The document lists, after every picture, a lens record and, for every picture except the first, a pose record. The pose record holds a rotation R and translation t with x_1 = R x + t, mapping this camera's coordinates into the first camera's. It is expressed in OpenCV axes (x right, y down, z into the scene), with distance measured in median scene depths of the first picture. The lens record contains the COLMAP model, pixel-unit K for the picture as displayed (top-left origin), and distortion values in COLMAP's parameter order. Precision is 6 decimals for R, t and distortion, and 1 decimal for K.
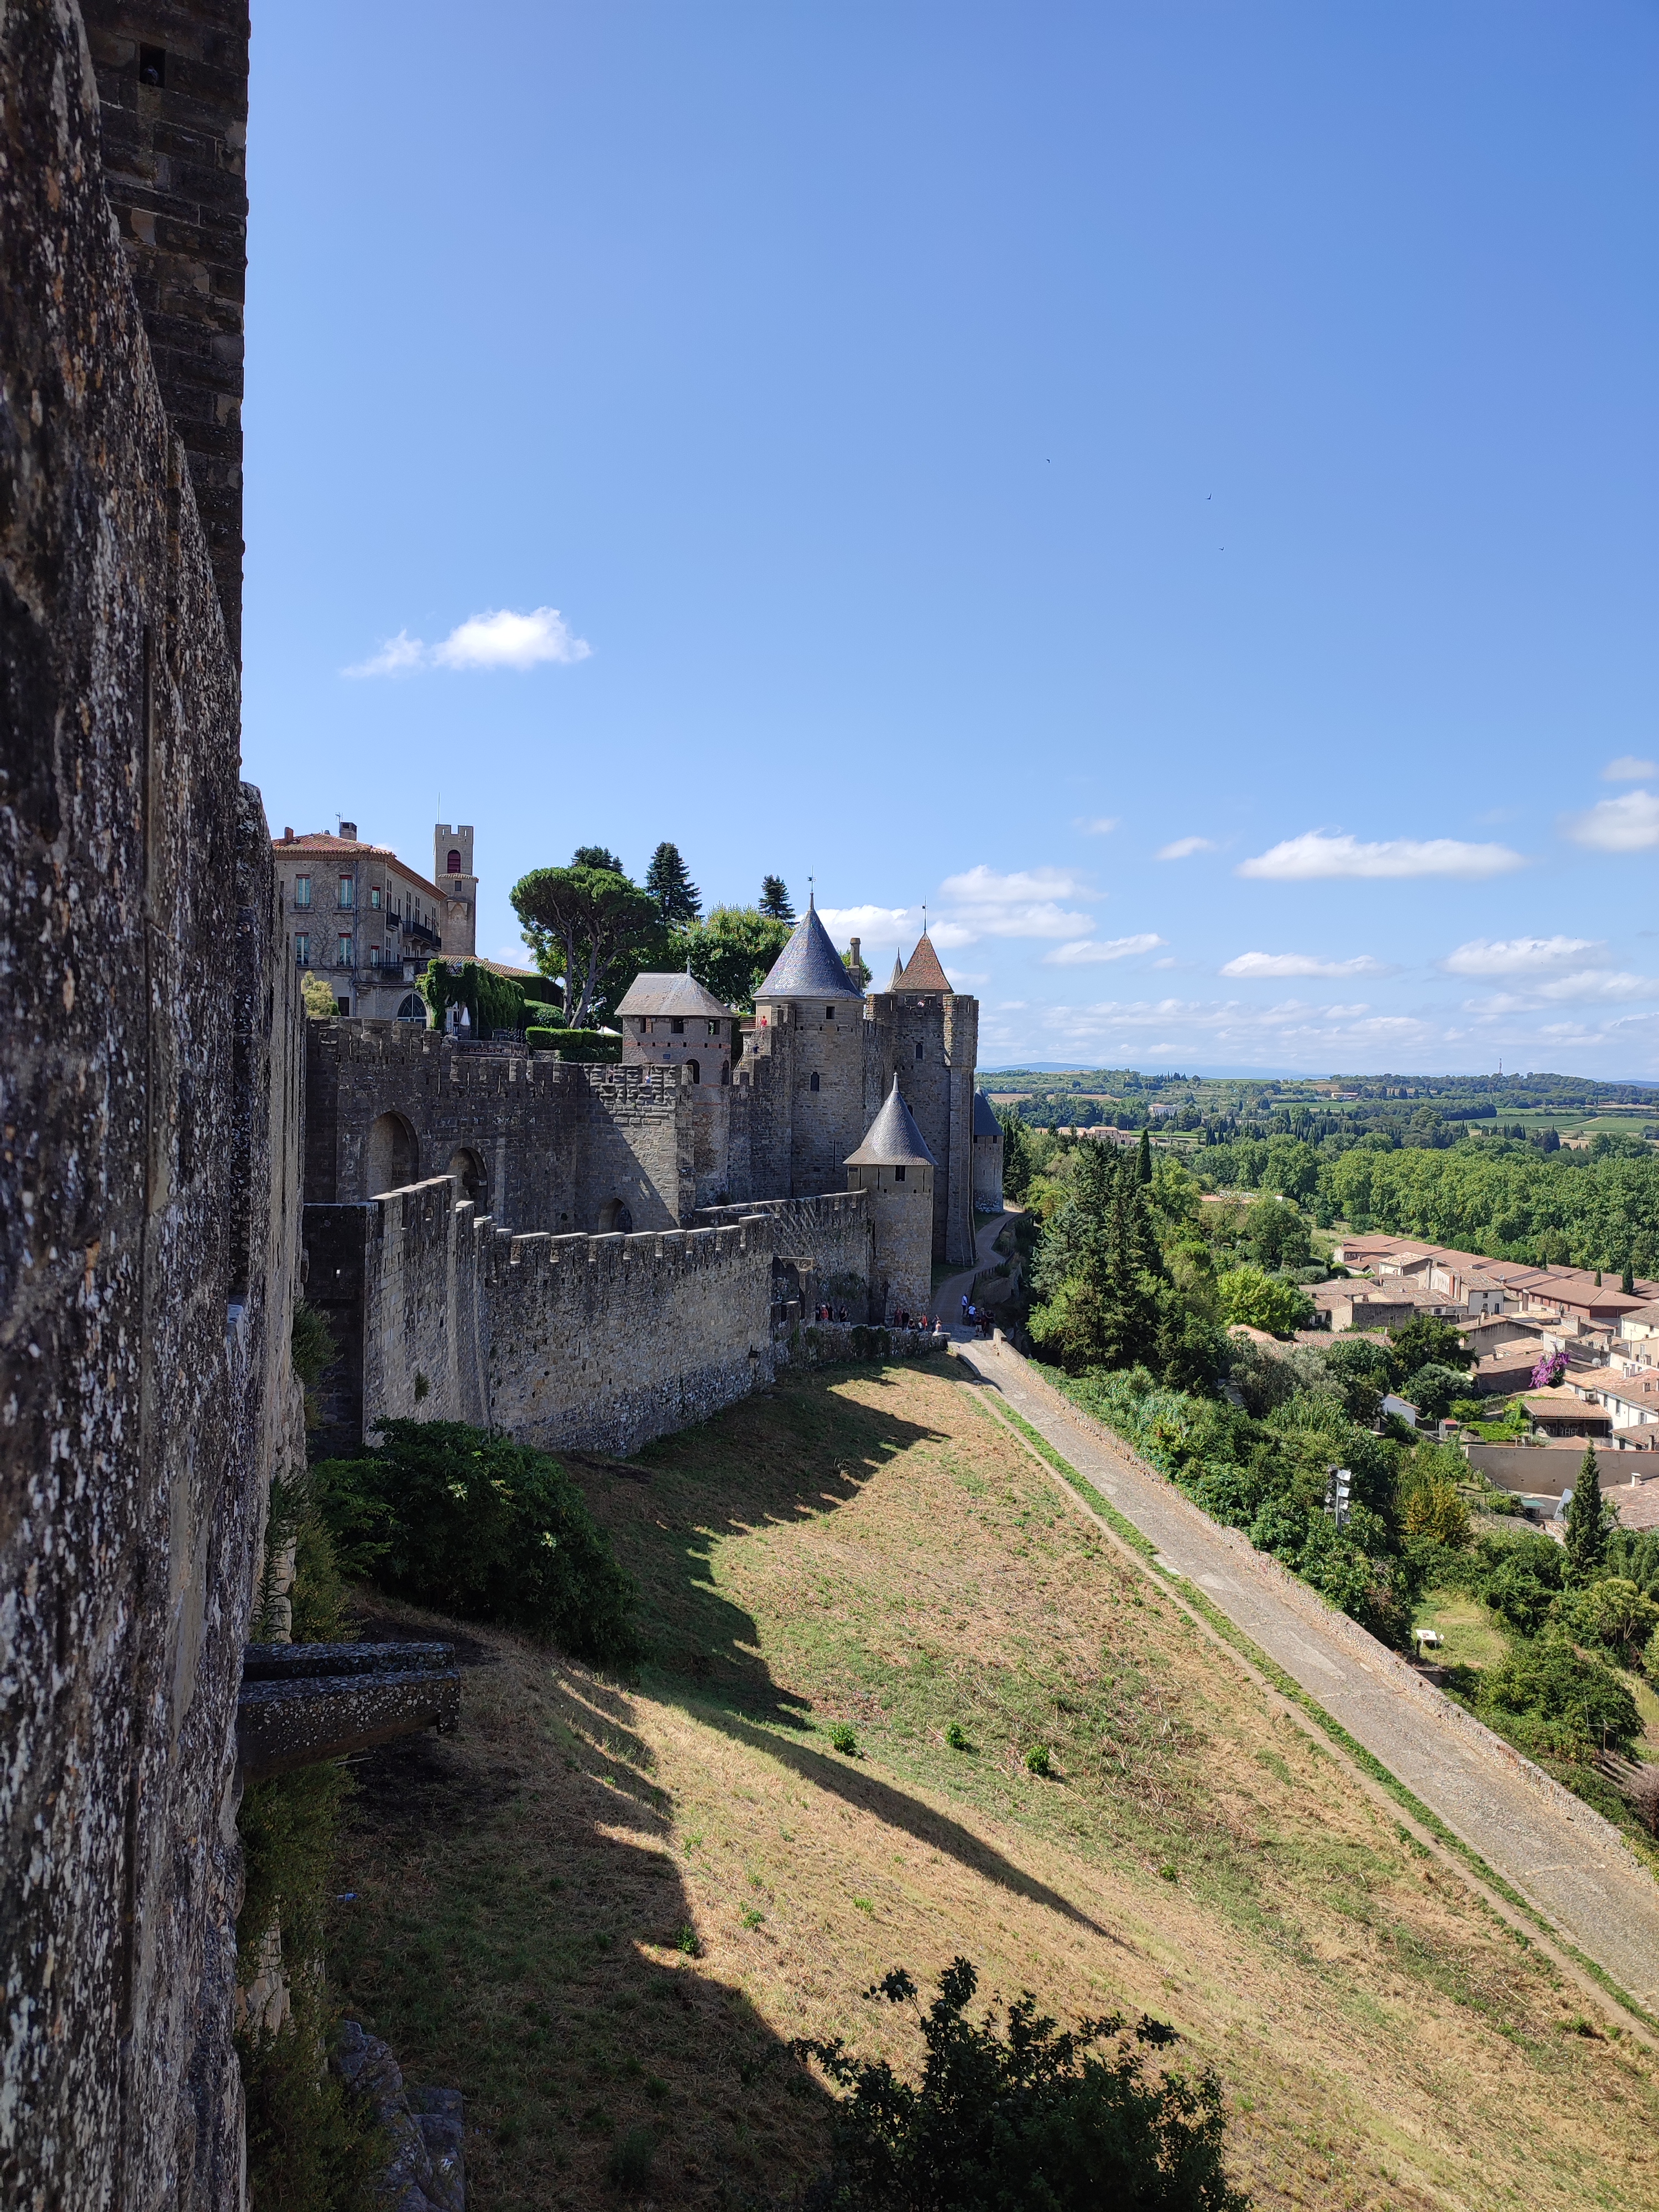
lens RADIAL K [[1590.7, 0, 829.5], [0, 1590.7, 1106.0], [0, 0, 1]] dist [0.008343, 0.001224]
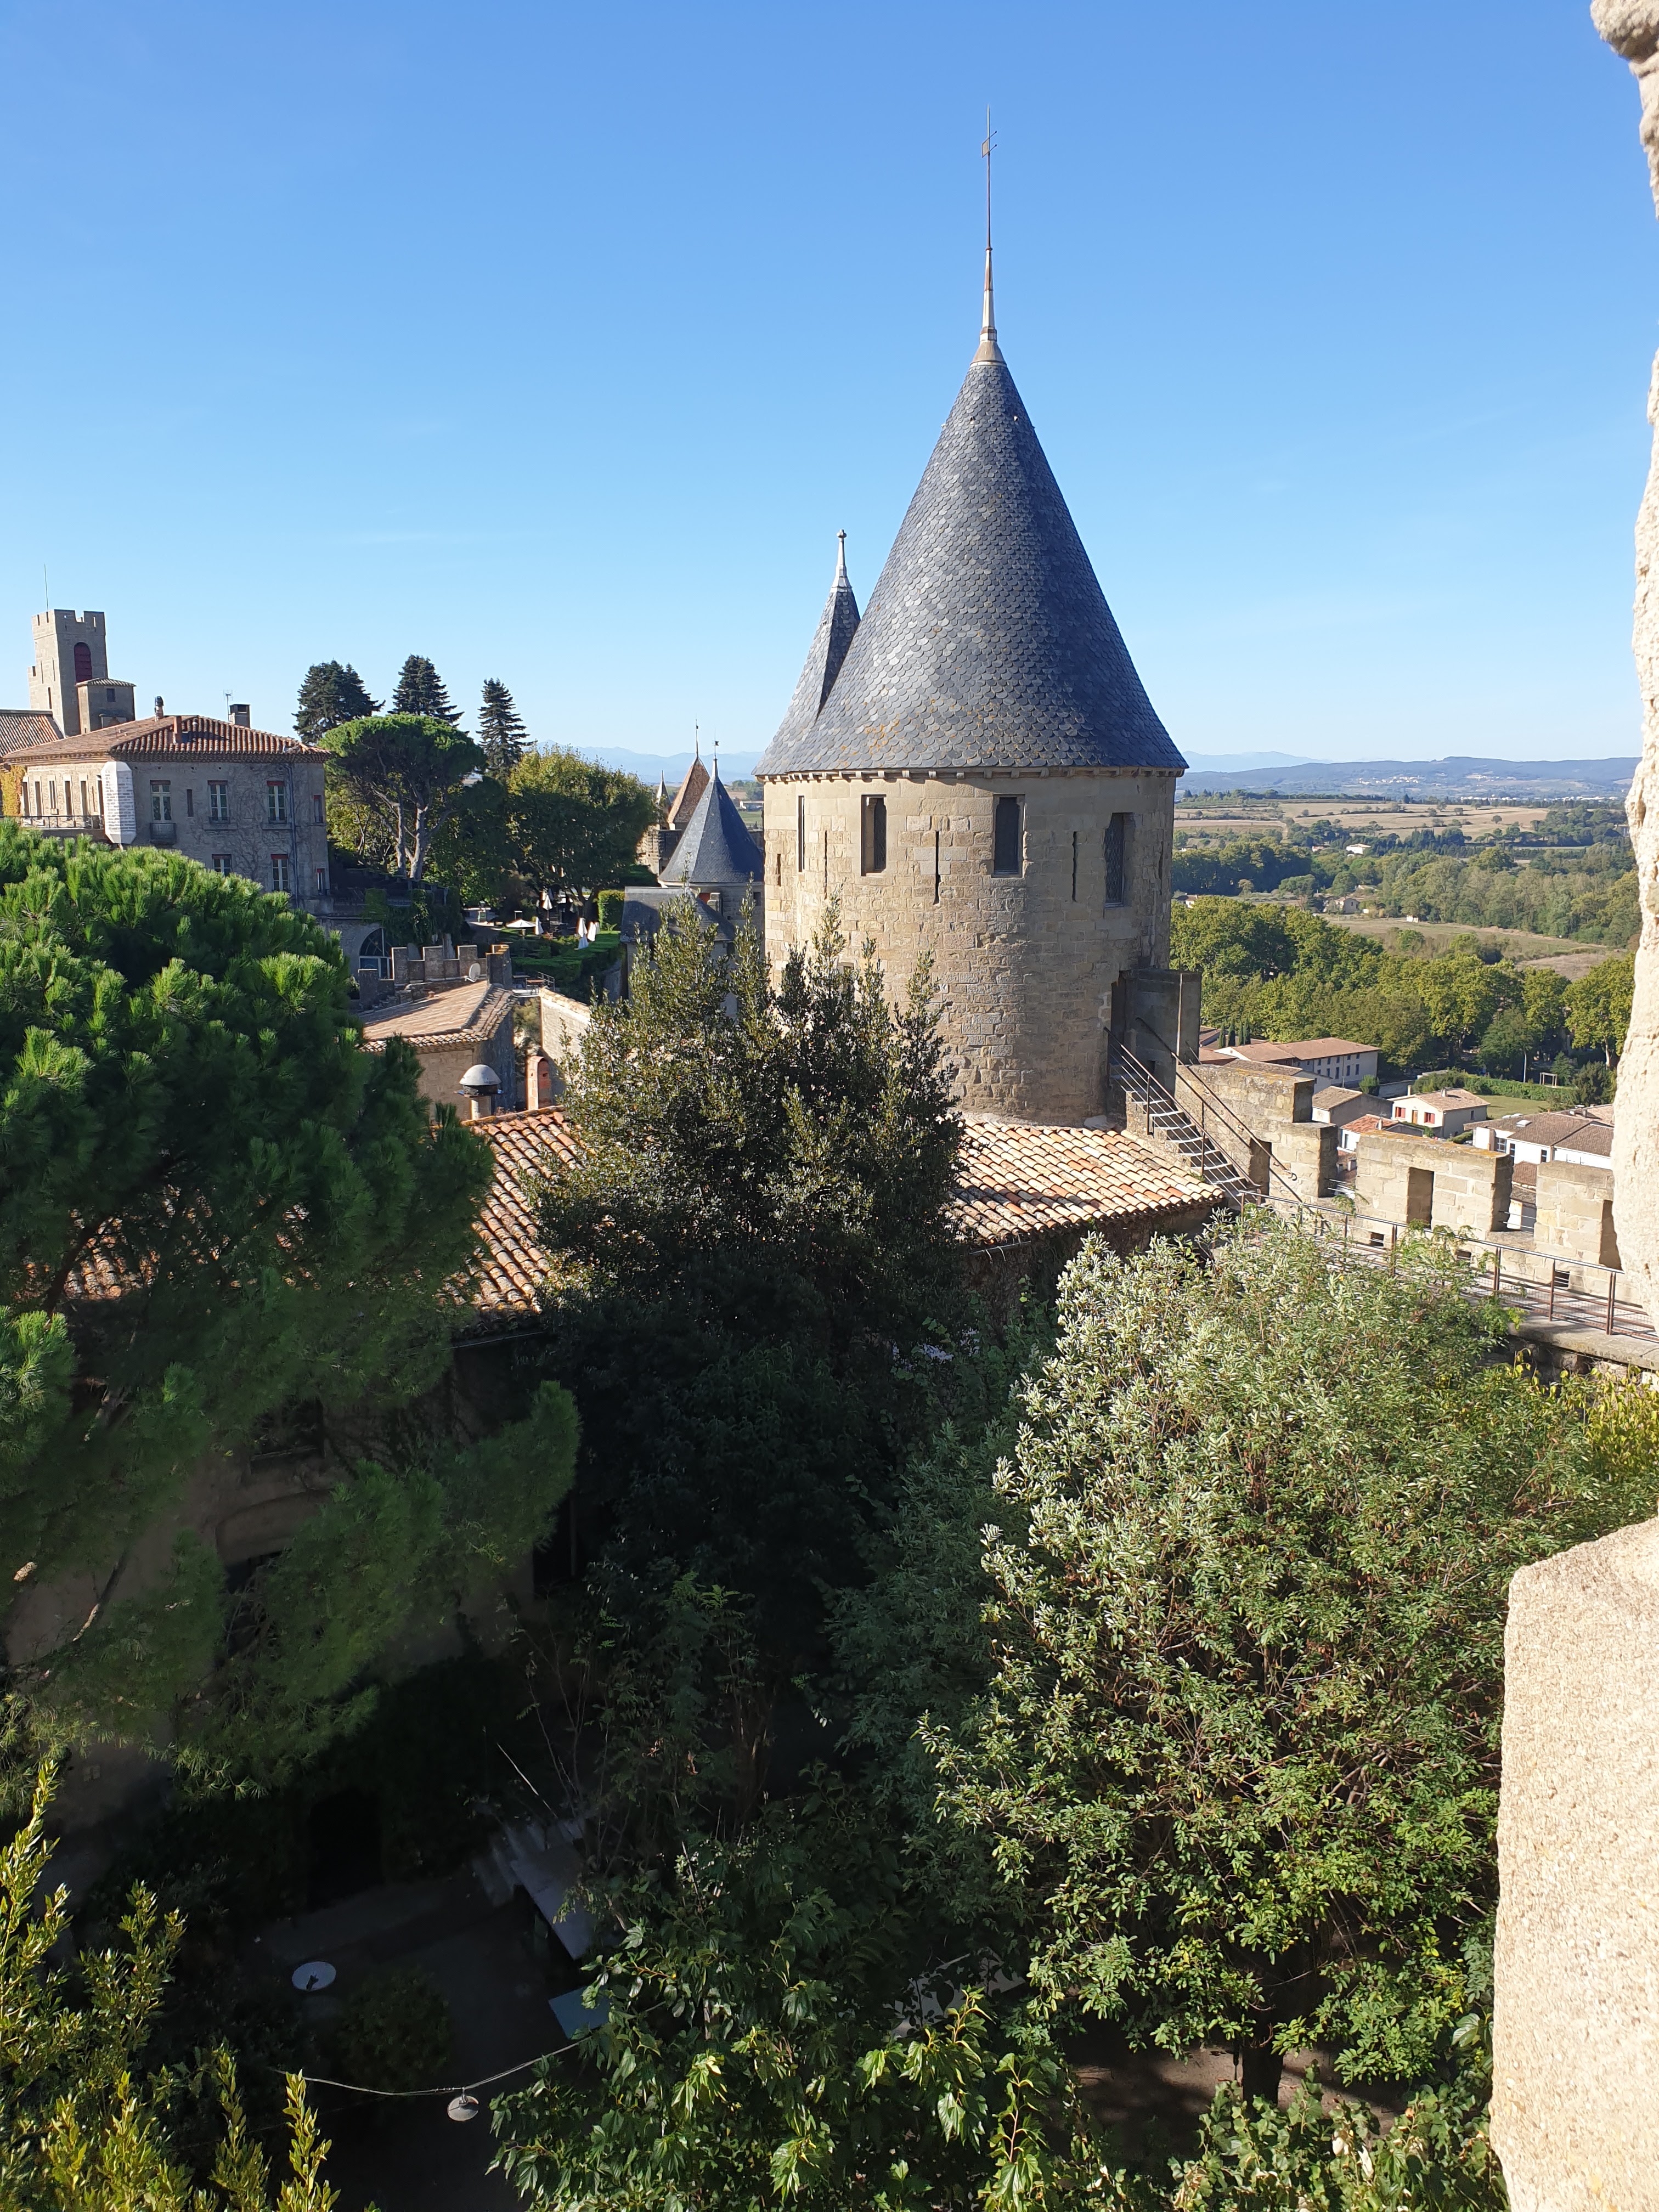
lens RADIAL K [[1692.8, 0, 829.5], [0, 1692.8, 1106.0], [0, 0, 1]] dist [0.102474, -0.285025]
pose [[0.931951, -0.084617, 0.352572, -0.238007], [0.023080, 0.984260, 0.175215, -0.084468], [-0.361849, -0.155155, 0.919235, 0.053064]]
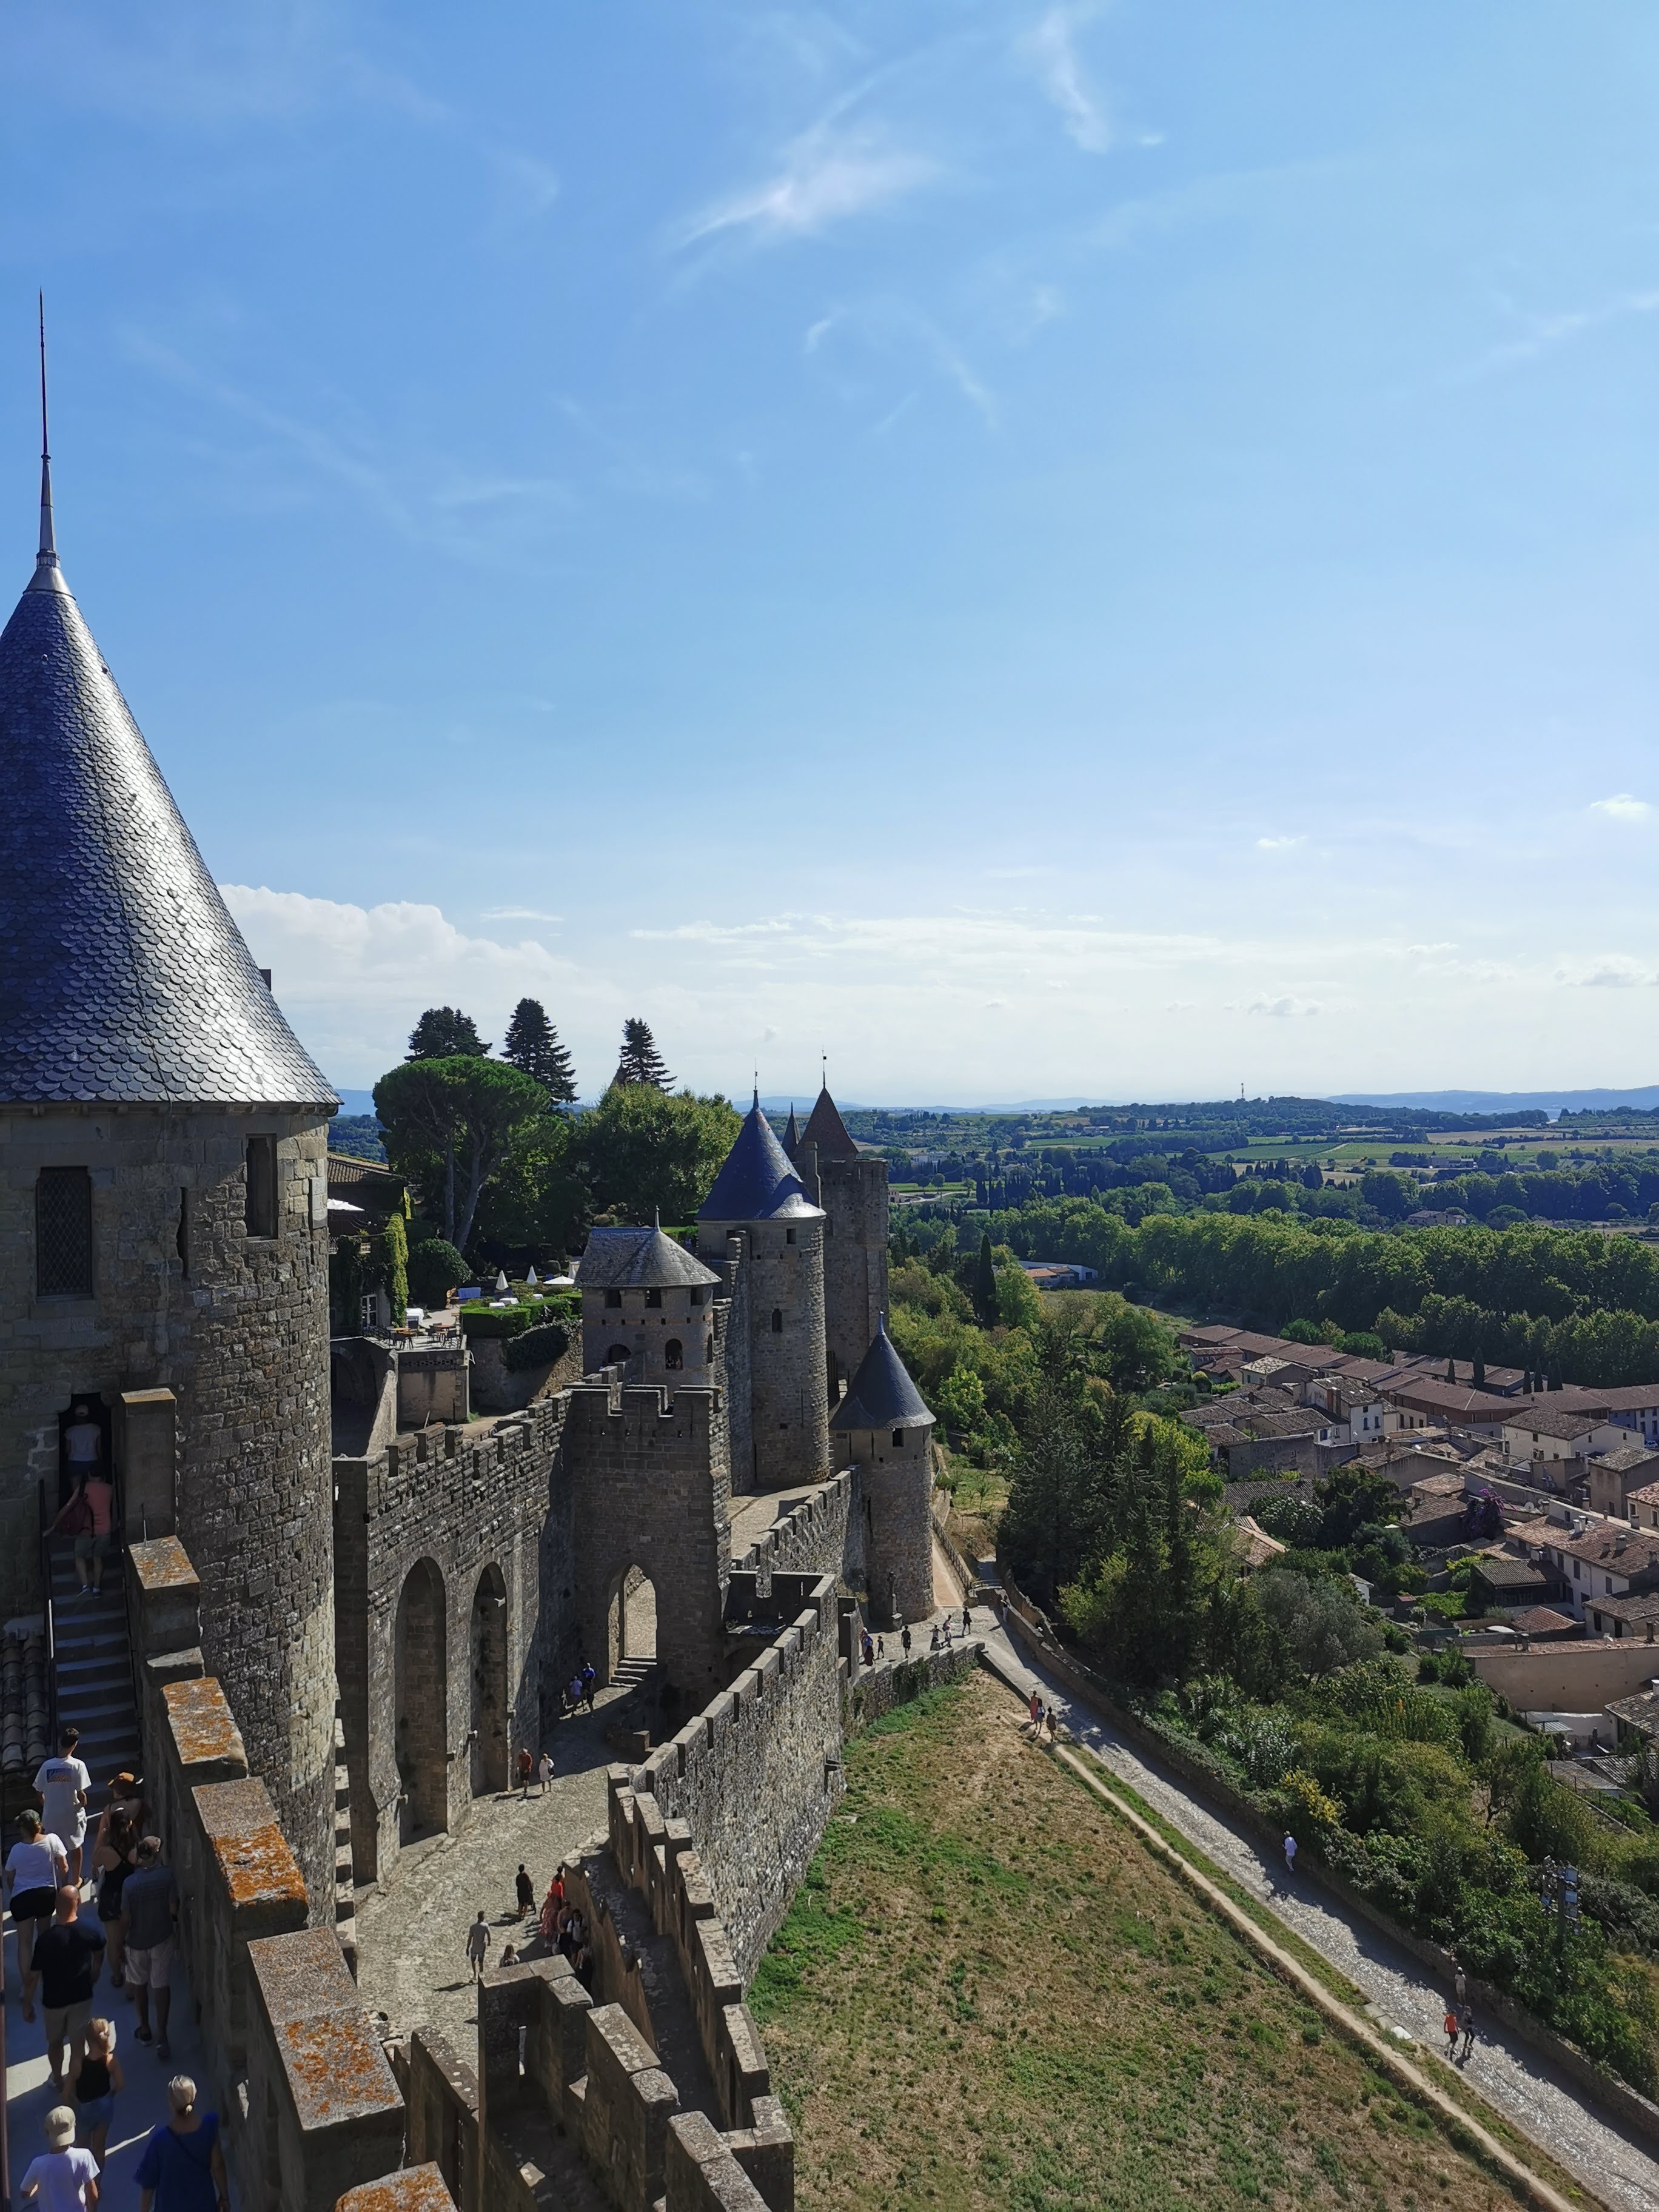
lens RADIAL K [[1691.7, 0, 830.4], [0, 1691.7, 1089.0], [0, 0, 1]] dist [0.052278, -0.041561]
pose [[0.985789, -0.035466, 0.164201, -0.093965], [0.041255, 0.998637, -0.031982, -0.081861], [-0.162843, 0.038302, 0.985908, 0.081418]]
